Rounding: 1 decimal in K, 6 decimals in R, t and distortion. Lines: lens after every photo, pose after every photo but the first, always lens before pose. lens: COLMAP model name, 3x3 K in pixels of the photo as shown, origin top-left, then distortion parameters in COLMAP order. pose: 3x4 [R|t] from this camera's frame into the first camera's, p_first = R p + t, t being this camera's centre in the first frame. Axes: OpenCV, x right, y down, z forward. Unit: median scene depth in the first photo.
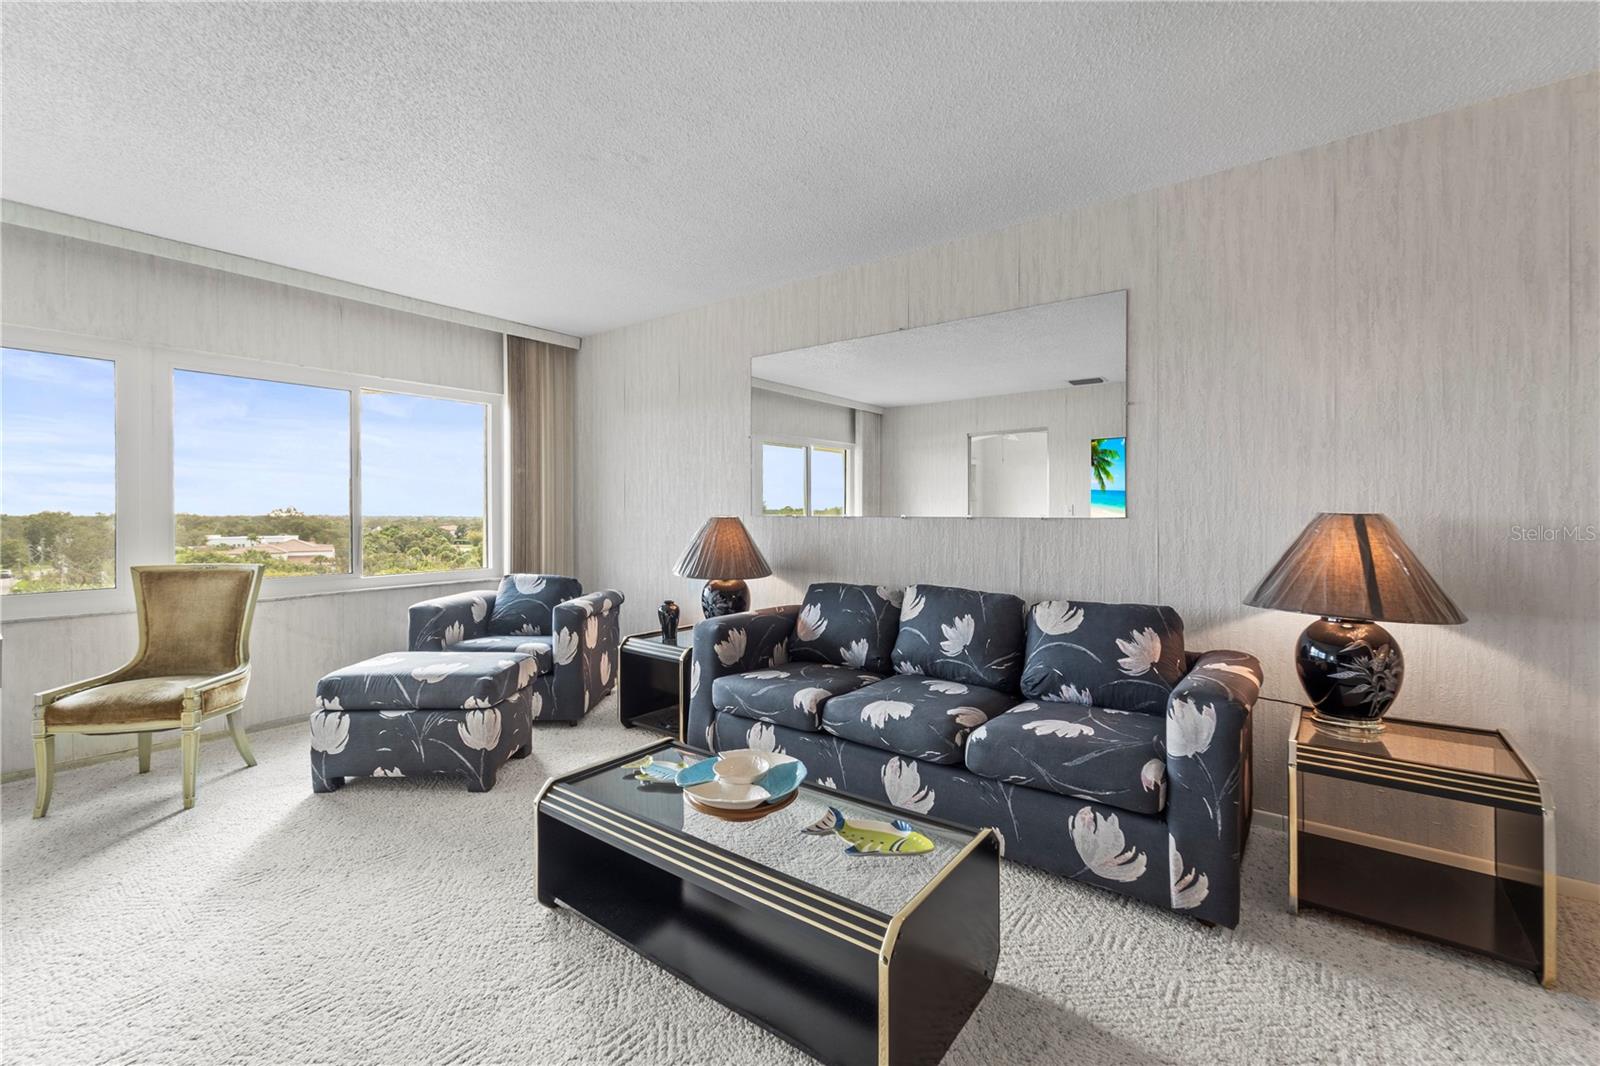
lens RADIAL K [[679.3, 0, 786.3], [0, 679.3, 510.9], [0, 0, 1]] dist [-0.000117, -0.000184]
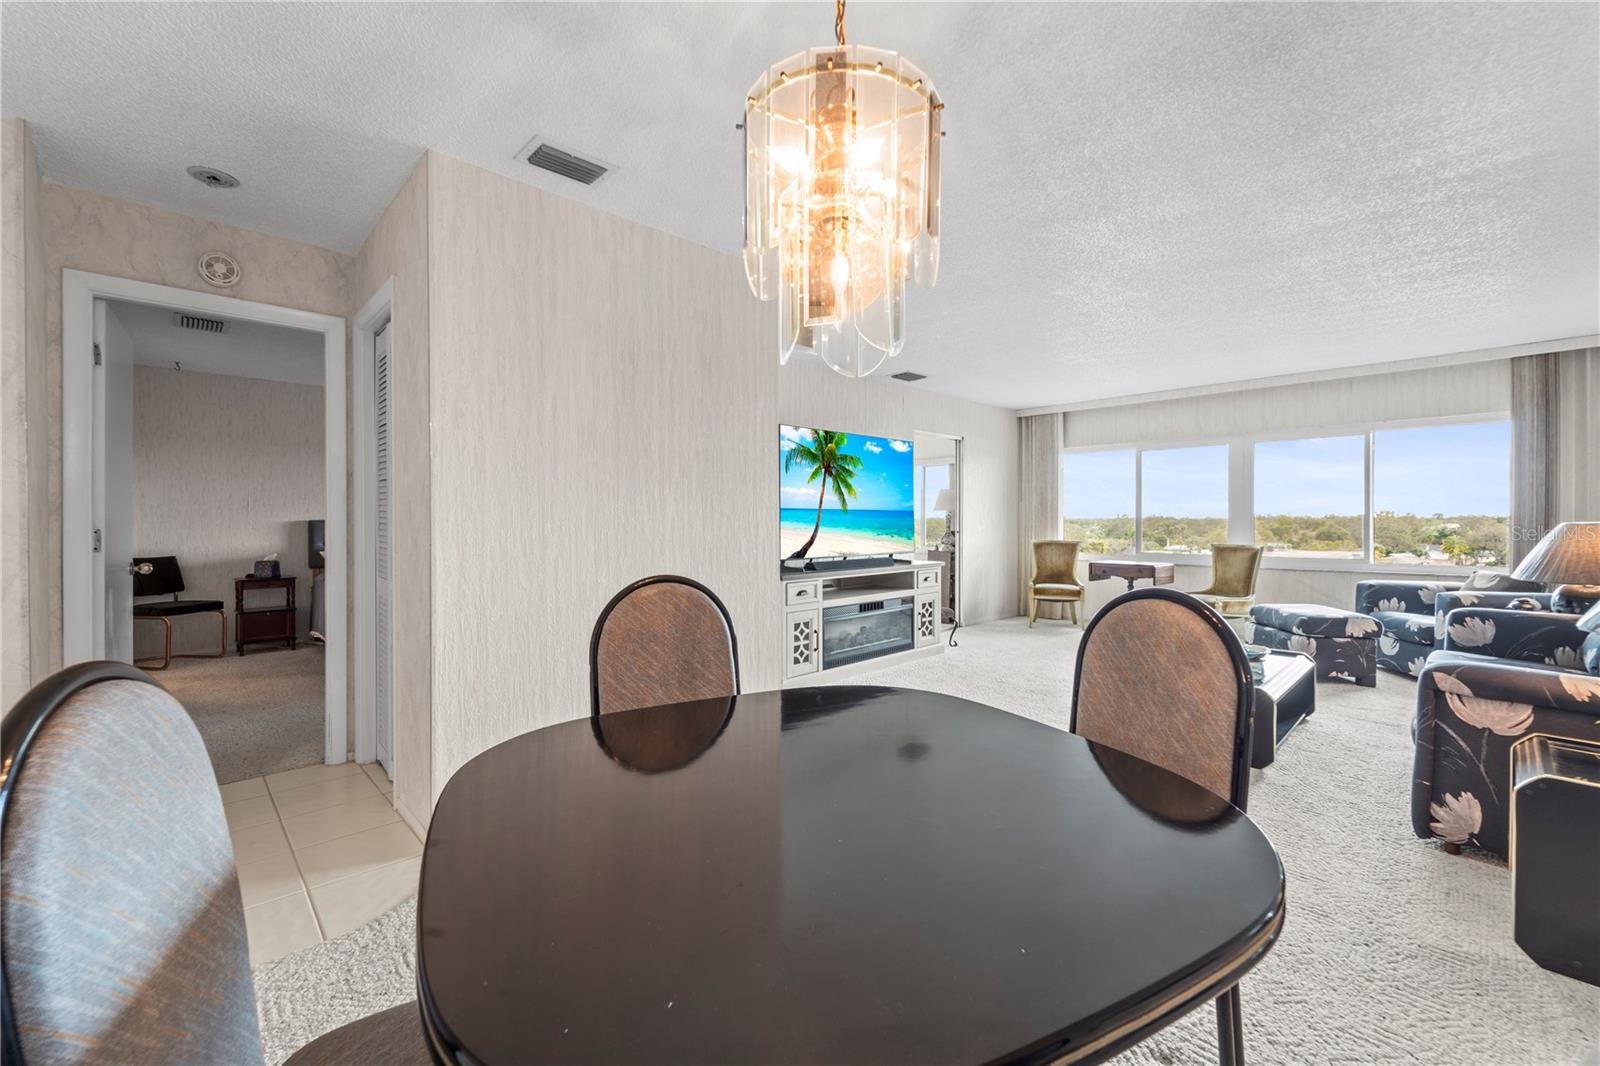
lens RADIAL K [[685.6, 0, 801.3], [0, 685.6, 521.4], [0, 0, 1]] dist [0.000825, -0.000949]
pose [[-0.122554, 0.006211, -0.992442, 1.536634], [0.003550, 0.999977, 0.005819, -0.006126], [0.992455, -0.002810, -0.122573, -0.023587]]
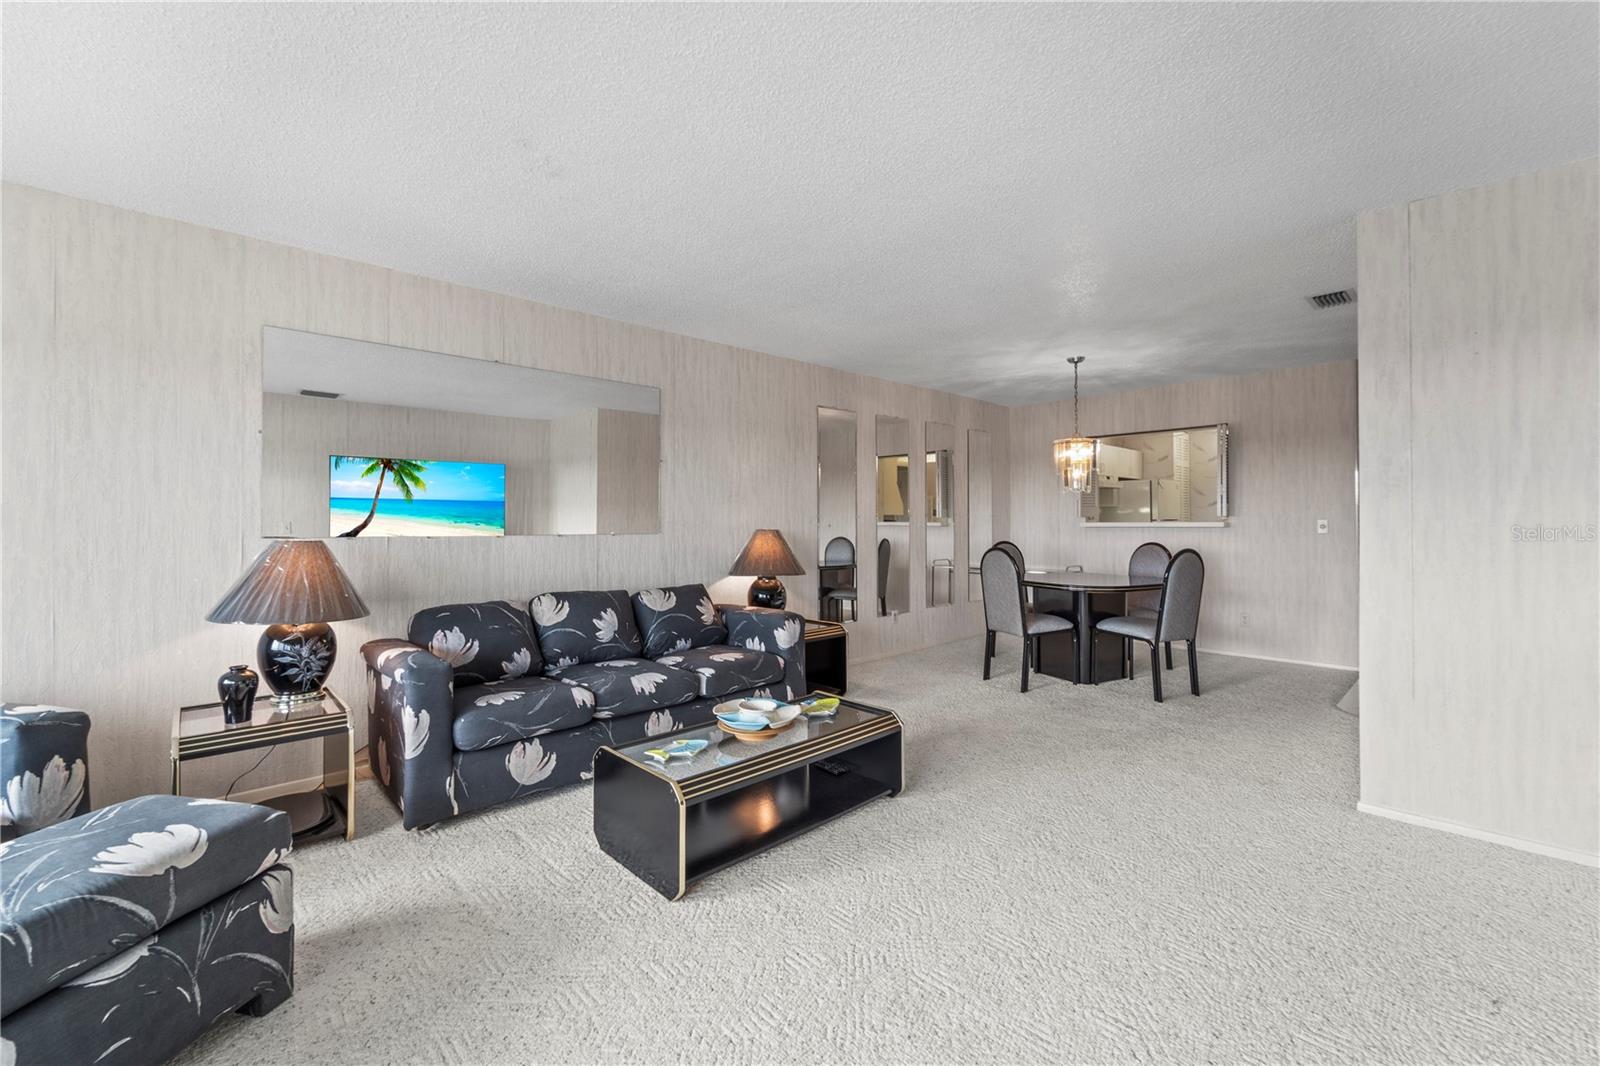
lens RADIAL K [[667.8, 0, 790.2], [0, 667.8, 512.6], [0, 0, 1]] dist [-0.002078, -0.000367]
pose [[0.152498, 0.014418, 0.988199, -0.964409], [-0.000174, 0.999894, -0.014562, -0.014541], [-0.988304, 0.002048, 0.152485, 0.454777]]
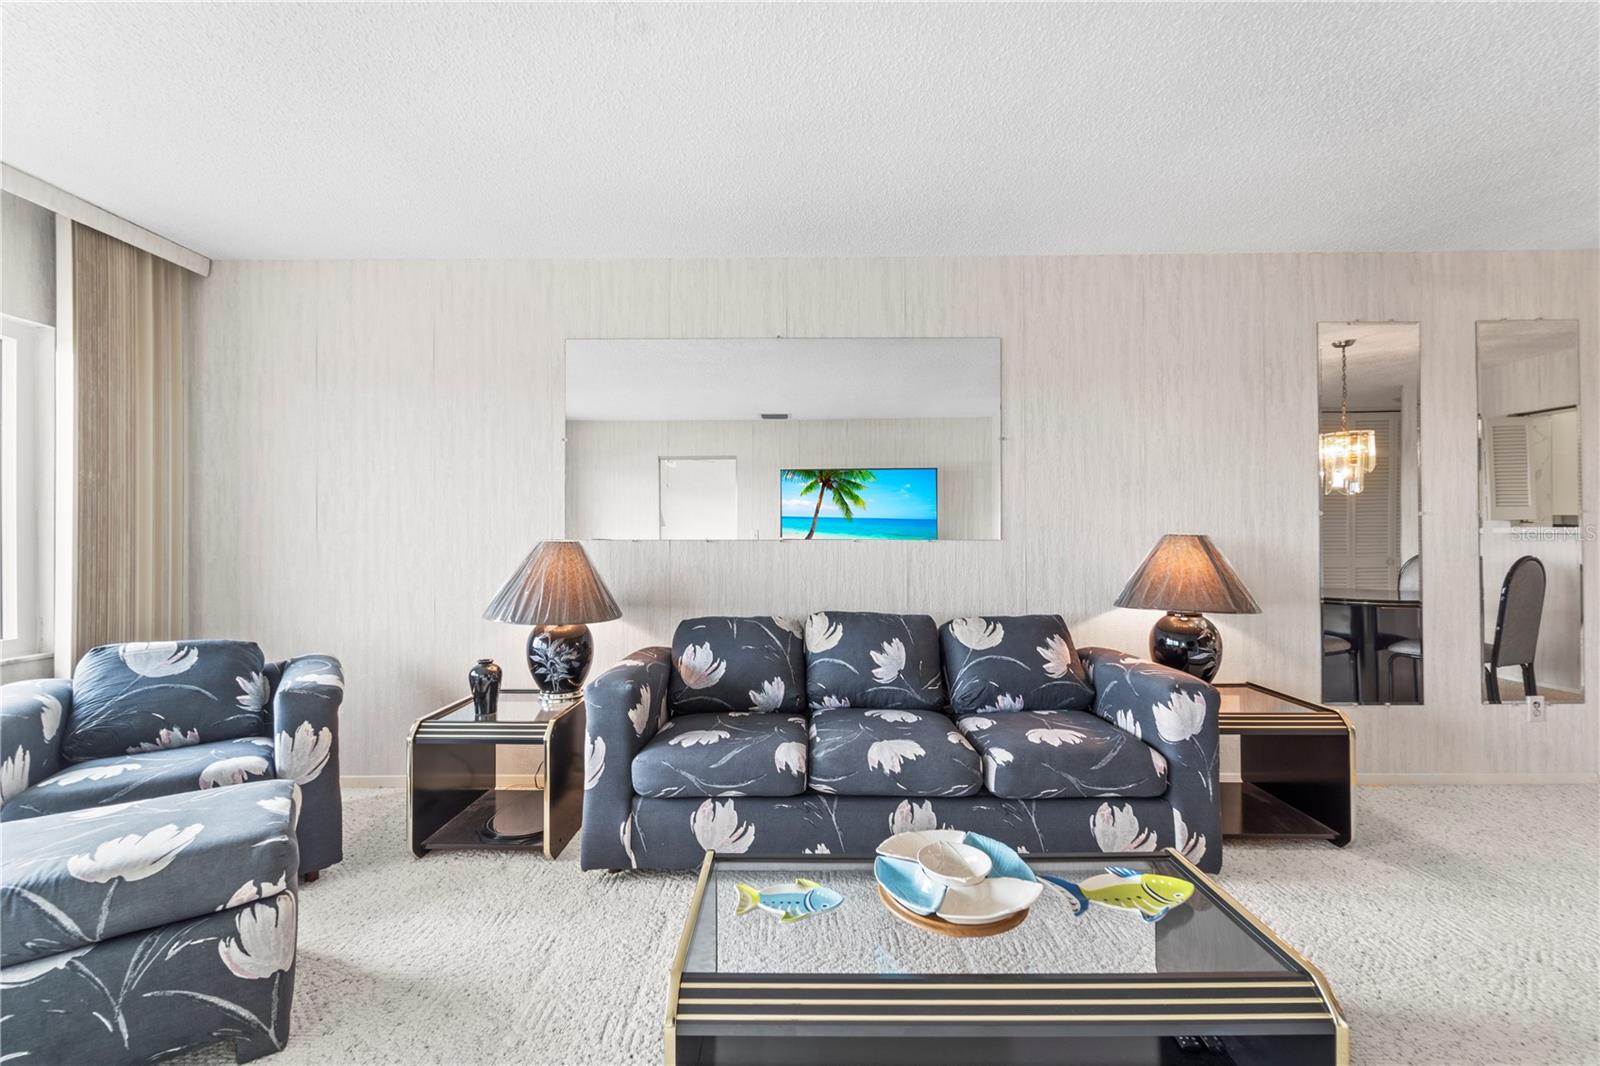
lens RADIAL K [[664.7, 0, 793.9], [0, 664.7, 529.6], [0, 0, 1]] dist [-0.000466, -0.000806]
pose [[0.795121, 0.004479, 0.606434, -0.434987], [0.000398, 0.999969, -0.007907, 0.002383], [-0.606451, 0.006528, 0.795094, 0.323257]]
